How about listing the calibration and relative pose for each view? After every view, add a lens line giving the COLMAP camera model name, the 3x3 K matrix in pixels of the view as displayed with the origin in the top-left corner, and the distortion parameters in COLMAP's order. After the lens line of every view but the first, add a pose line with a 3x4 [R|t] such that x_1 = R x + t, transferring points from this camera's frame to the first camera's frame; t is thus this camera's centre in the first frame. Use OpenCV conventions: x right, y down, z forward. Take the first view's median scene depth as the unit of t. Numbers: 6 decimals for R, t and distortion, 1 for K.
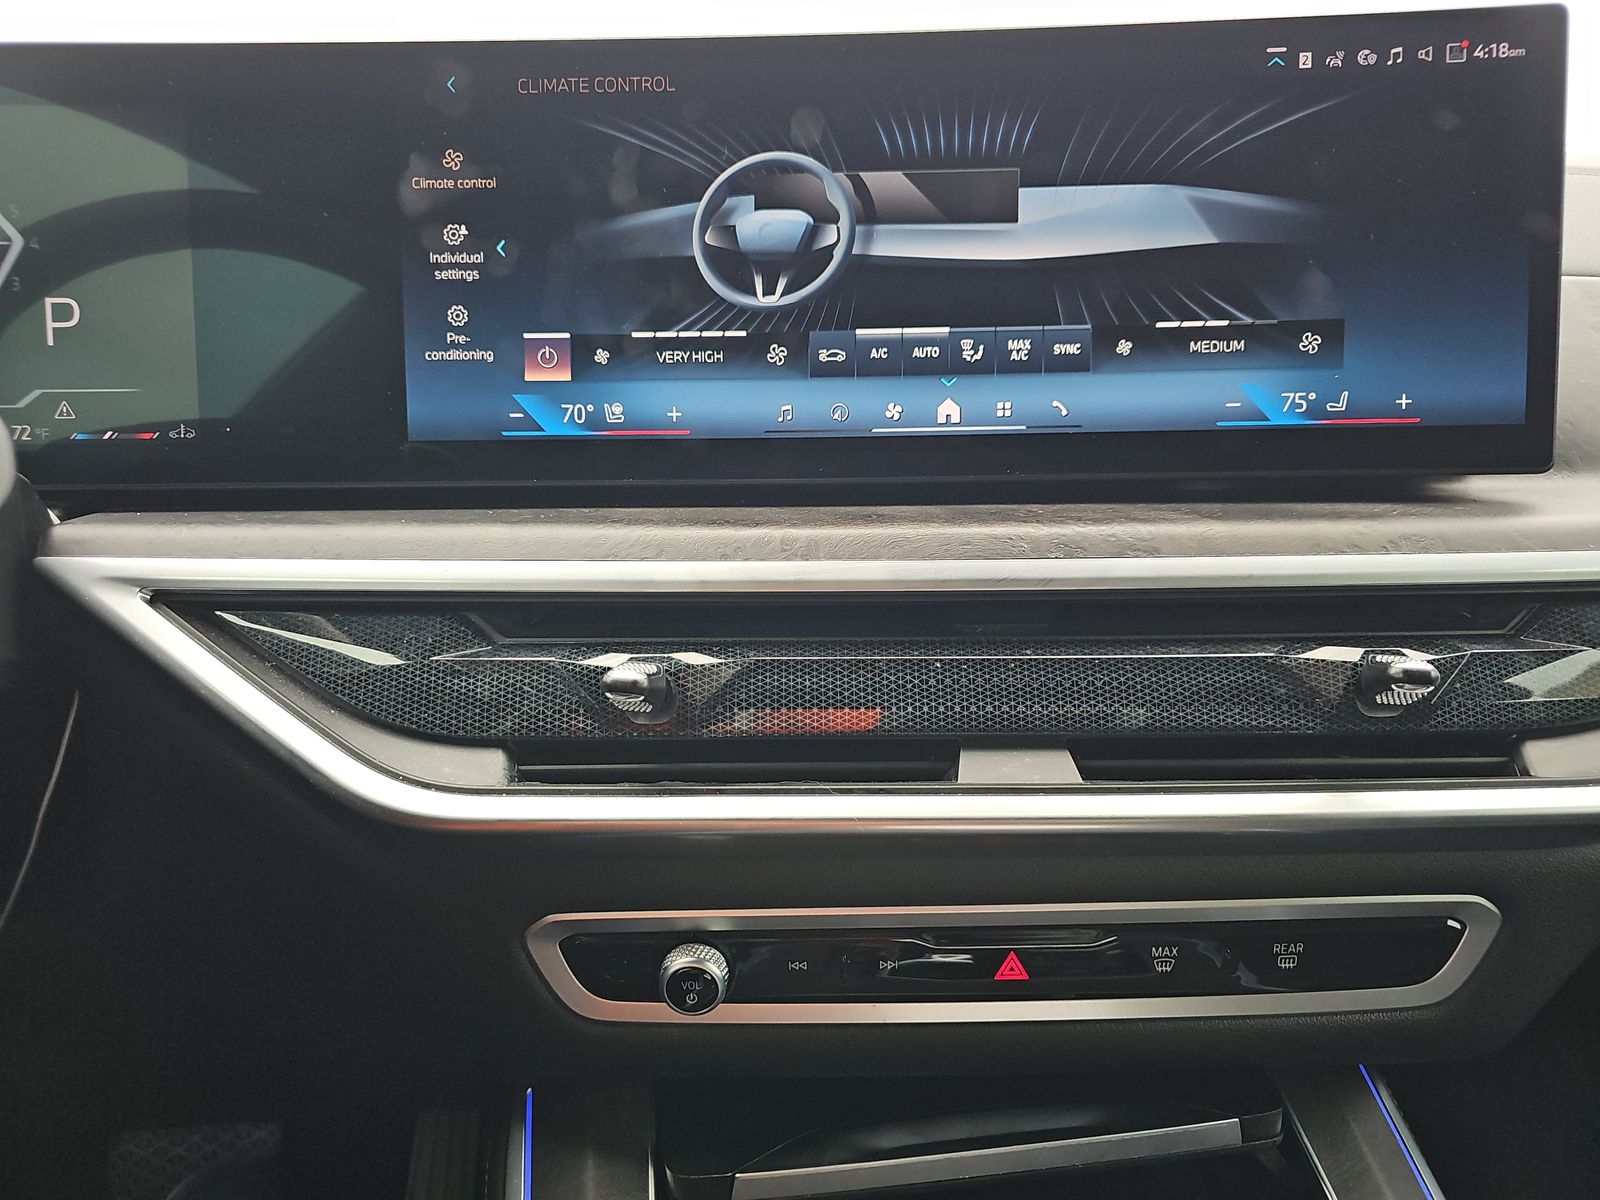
lens RADIAL K [[1068.9, 0, 800.0], [0, 1068.9, 600.0], [0, 0, 1]] dist [-0.023836, -0.003223]
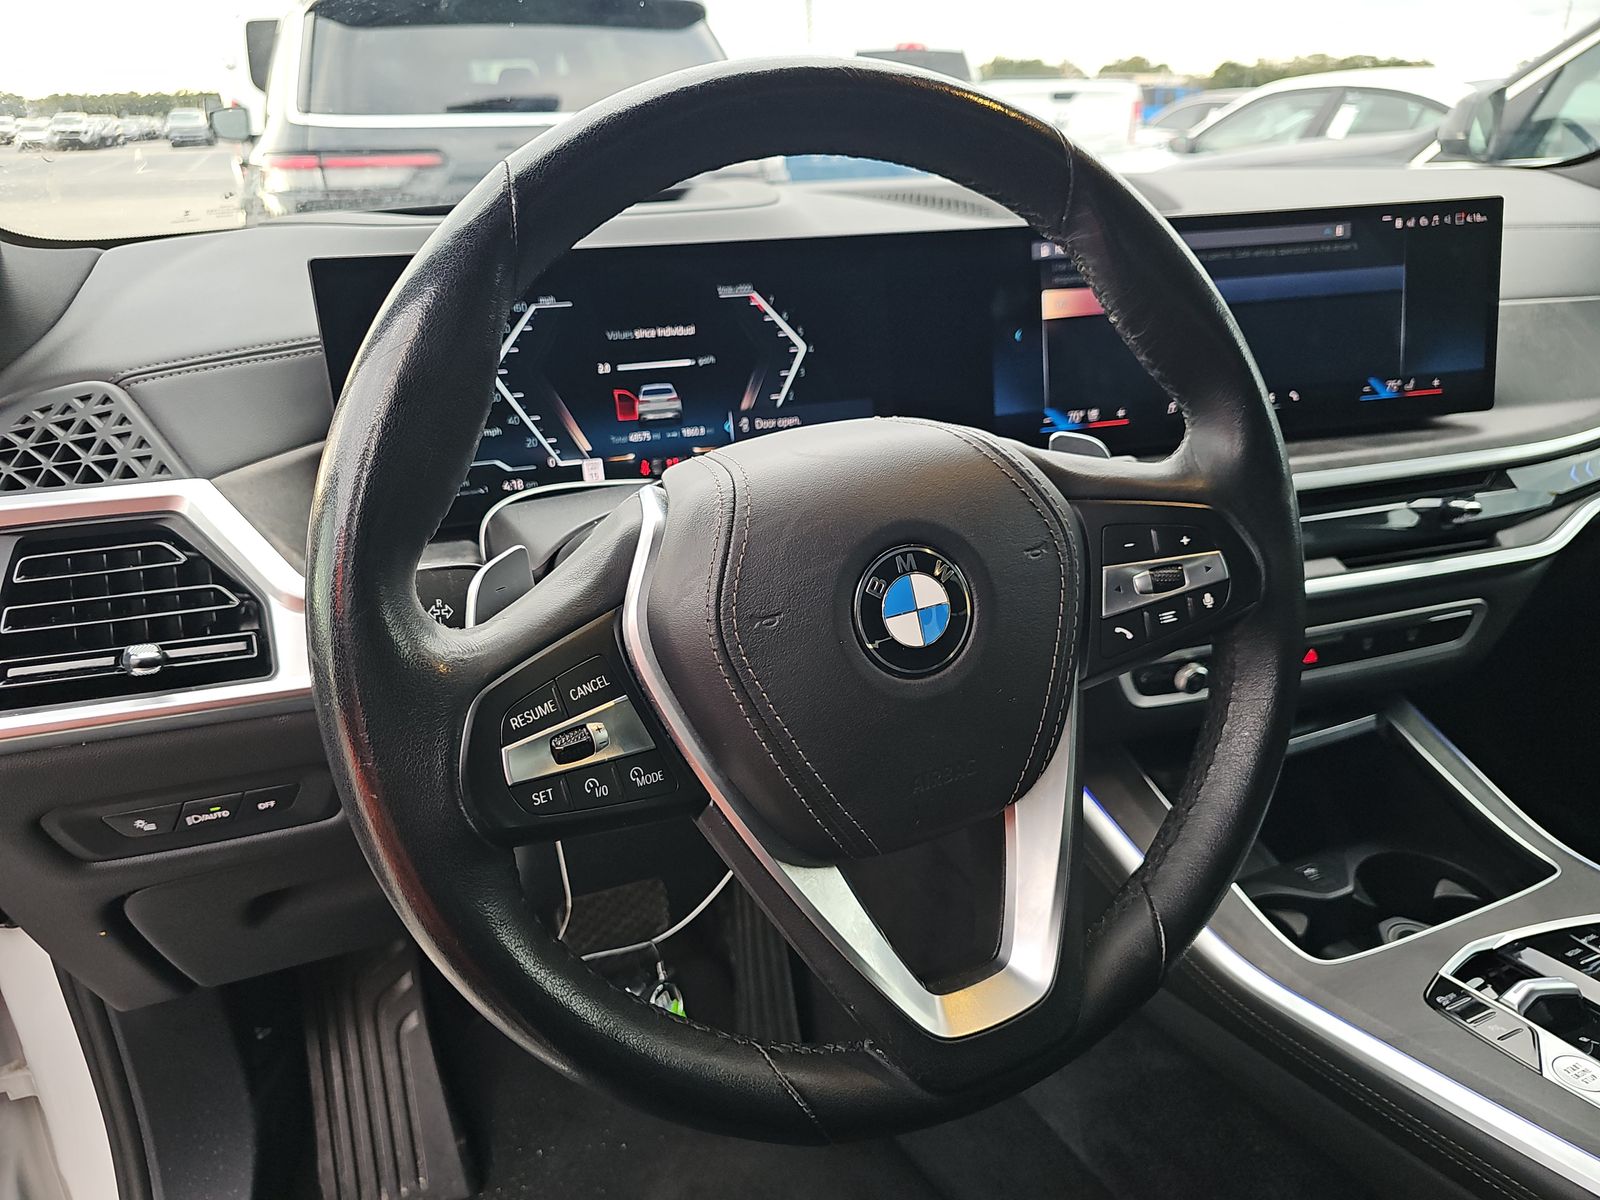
lens RADIAL K [[1068.9, 0, 800.0], [0, 1068.9, 600.0], [0, 0, 1]] dist [-0.023836, -0.003223]
pose [[0.961851, -0.129779, 0.240830, -1.301114], [0.095253, 0.984104, 0.149884, -0.203094], [-0.256454, -0.121226, 0.958924, -0.825419]]
